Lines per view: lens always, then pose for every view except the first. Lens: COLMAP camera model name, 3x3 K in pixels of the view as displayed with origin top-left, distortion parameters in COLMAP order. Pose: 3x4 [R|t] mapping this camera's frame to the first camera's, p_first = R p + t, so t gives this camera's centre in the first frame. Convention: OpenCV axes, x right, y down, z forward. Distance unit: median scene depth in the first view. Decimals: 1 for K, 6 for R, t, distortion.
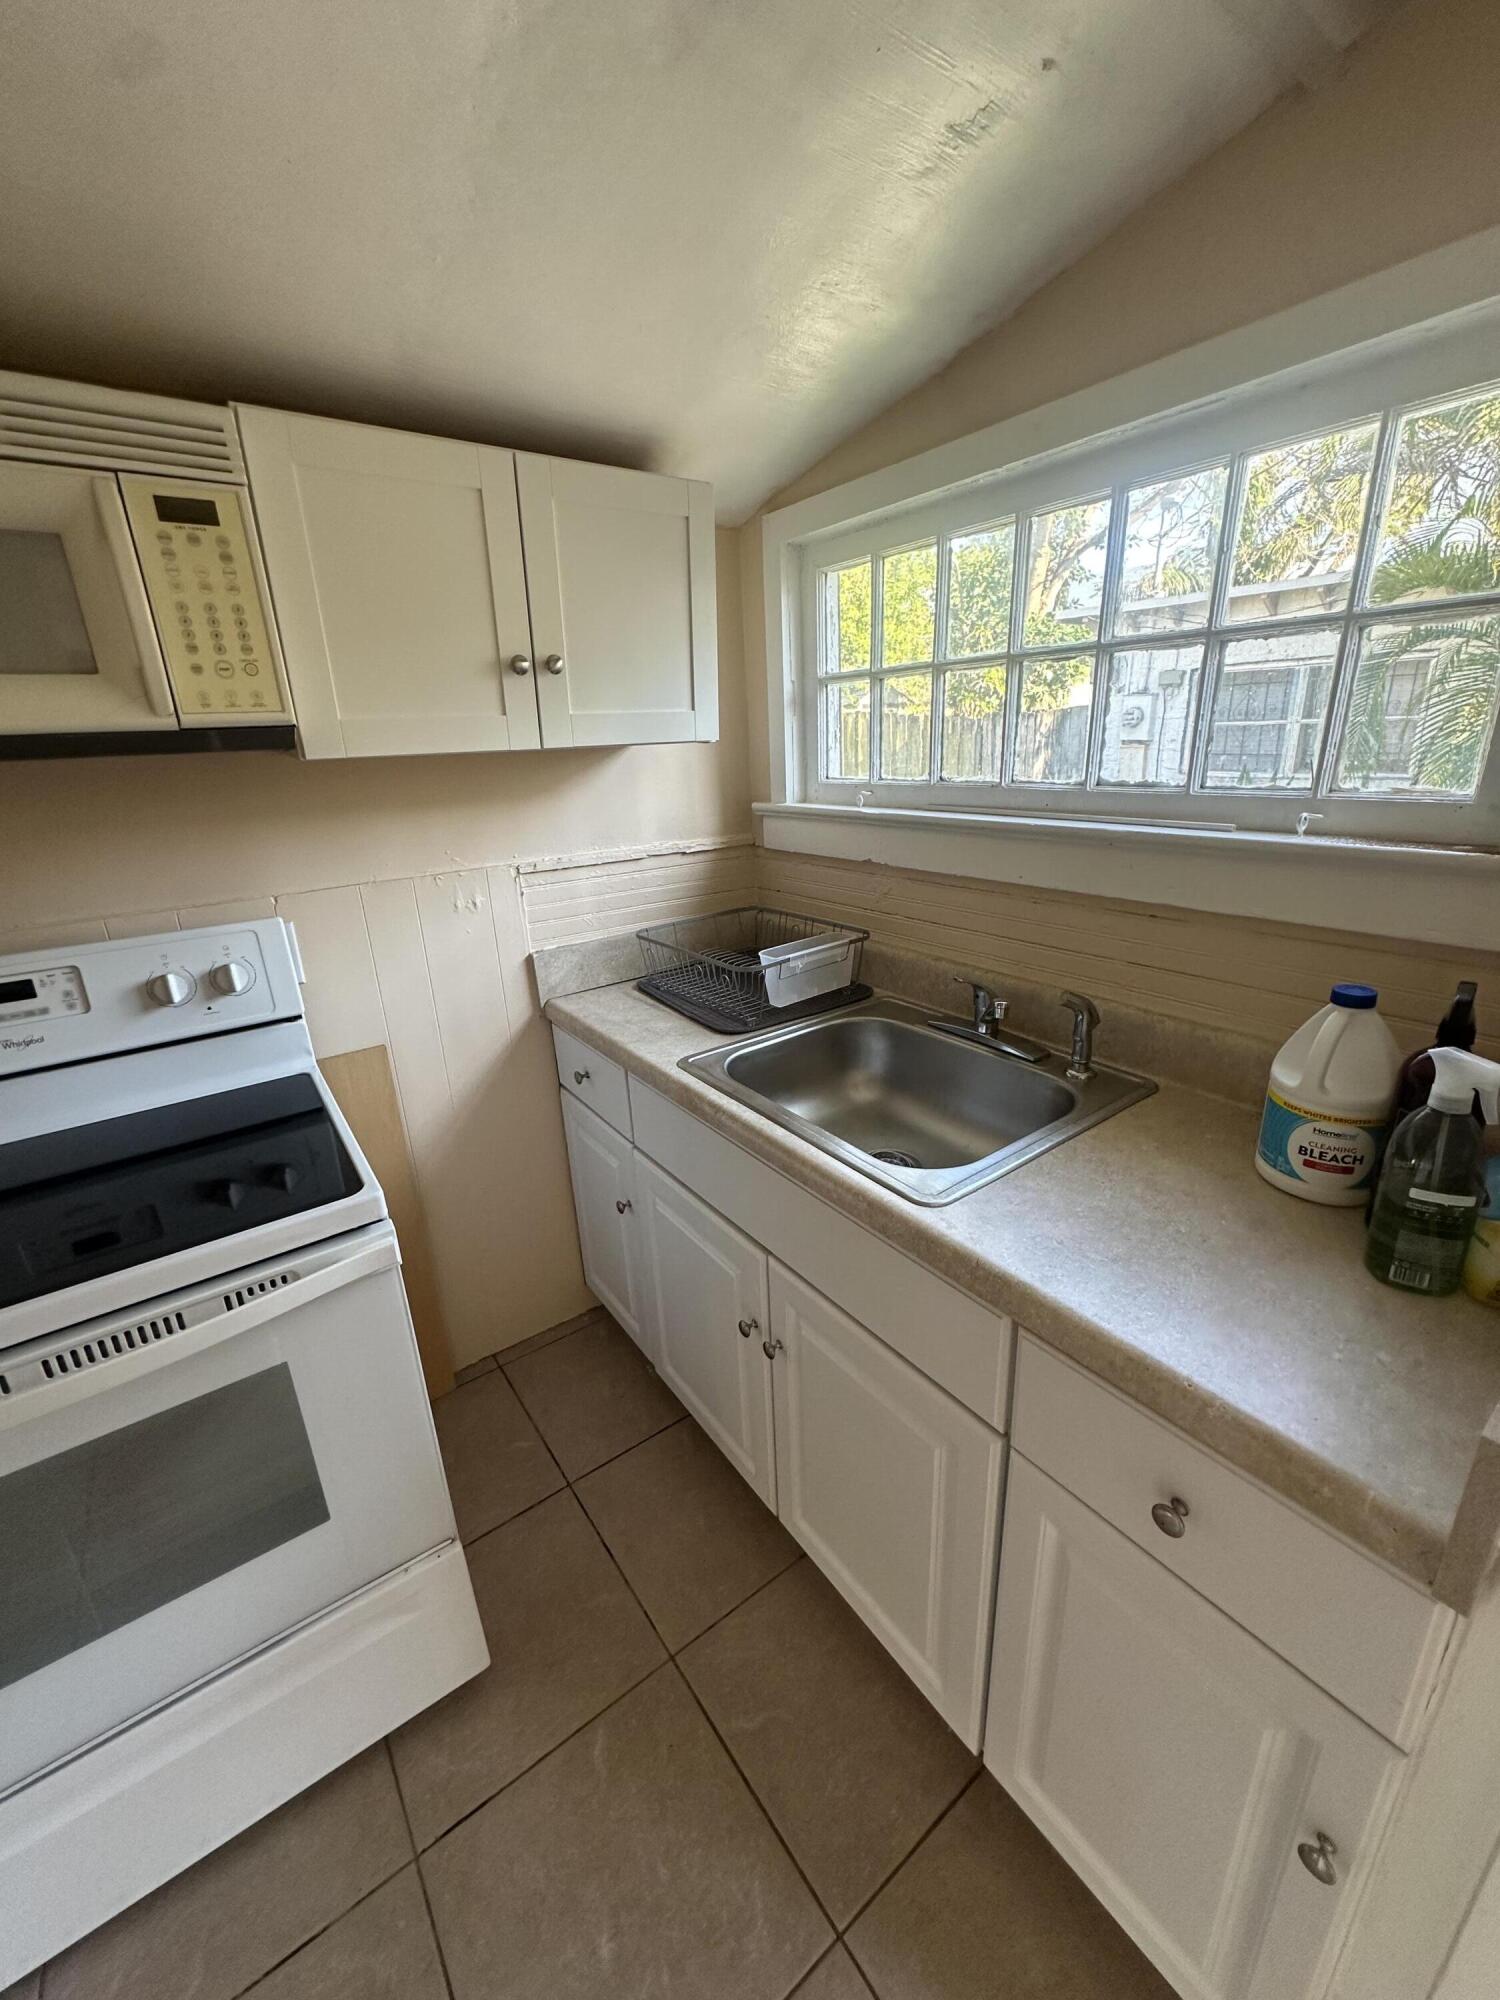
lens RADIAL K [[808.7, 0, 750.0], [0, 808.7, 1000.0], [0, 0, 1]] dist [0.000948, 0.000056]
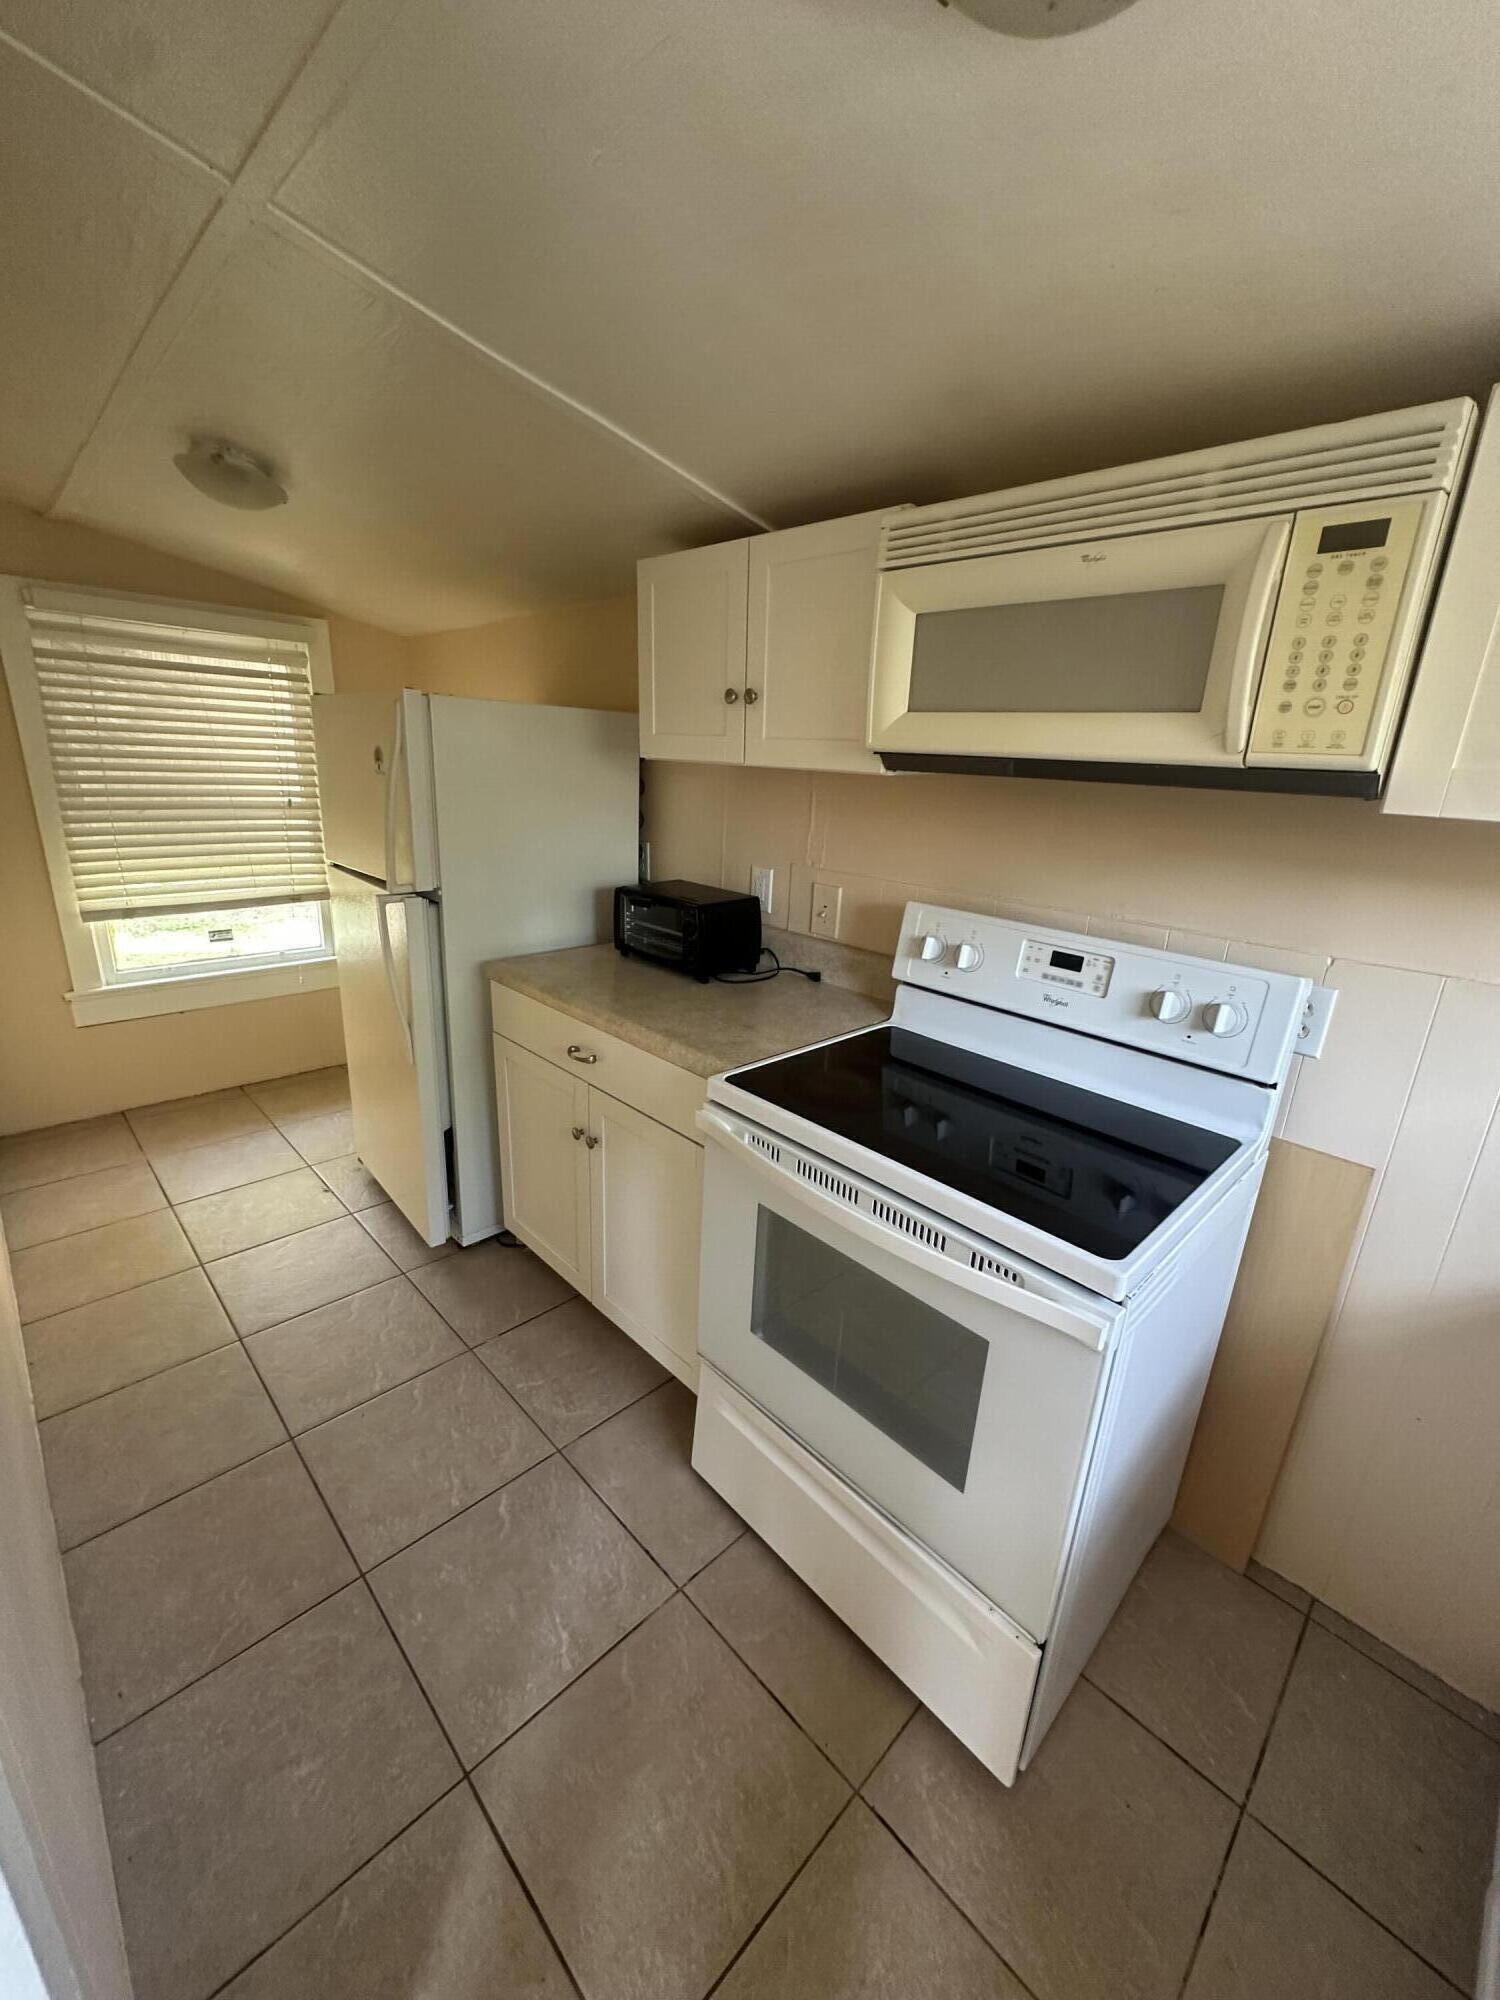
lens RADIAL K [[784.7, 0, 756.7], [0, 784.7, 997.0], [0, 0, 1]] dist [-0.002871, -0.000016]
pose [[0.150257, 0.336149, -0.929745, 0.180060], [-0.369606, 0.891331, 0.262528, -0.111932], [0.916959, 0.304193, 0.258172, 0.282009]]
